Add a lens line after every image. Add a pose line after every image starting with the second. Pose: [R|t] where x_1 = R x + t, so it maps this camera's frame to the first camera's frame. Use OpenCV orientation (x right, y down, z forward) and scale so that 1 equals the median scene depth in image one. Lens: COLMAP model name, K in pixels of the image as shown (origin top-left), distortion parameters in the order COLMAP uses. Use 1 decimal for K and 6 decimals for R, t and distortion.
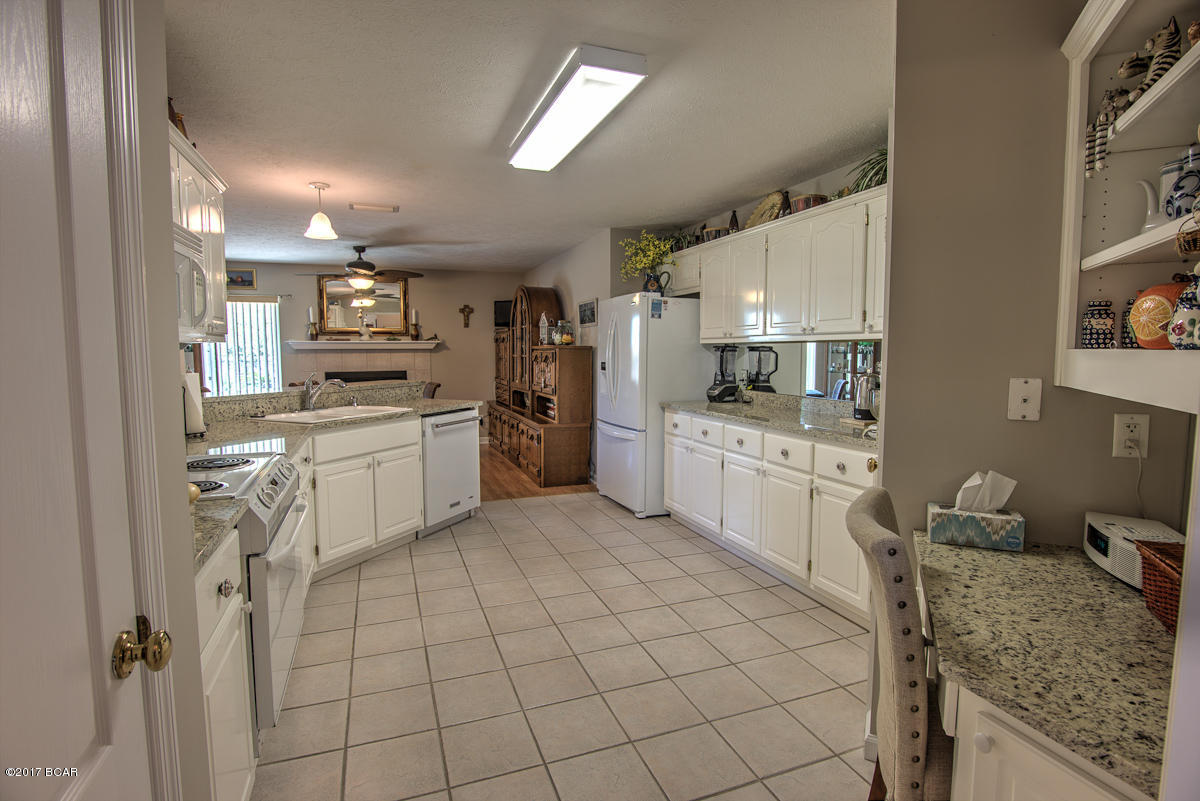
lens RADIAL K [[587.5, 0, 600.0], [0, 587.5, 400.5], [0, 0, 1]] dist [-0.018268, 0.000279]
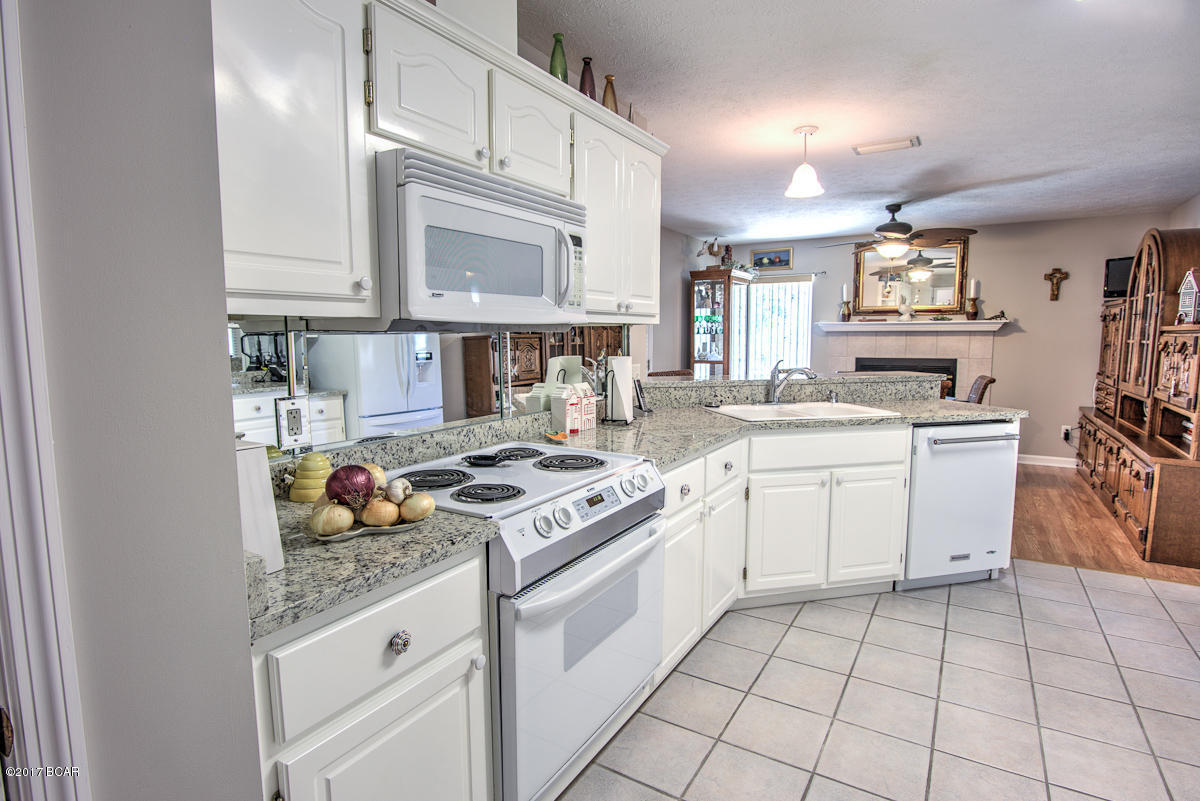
lens RADIAL K [[610.9, 0, 598.6], [0, 610.9, 398.8], [0, 0, 1]] dist [-0.022683, -0.000491]
pose [[0.607508, 0.083571, -0.789905, 0.028191], [-0.065438, 0.996335, 0.055084, -0.013695], [0.791613, 0.018226, 0.610751, 0.161598]]
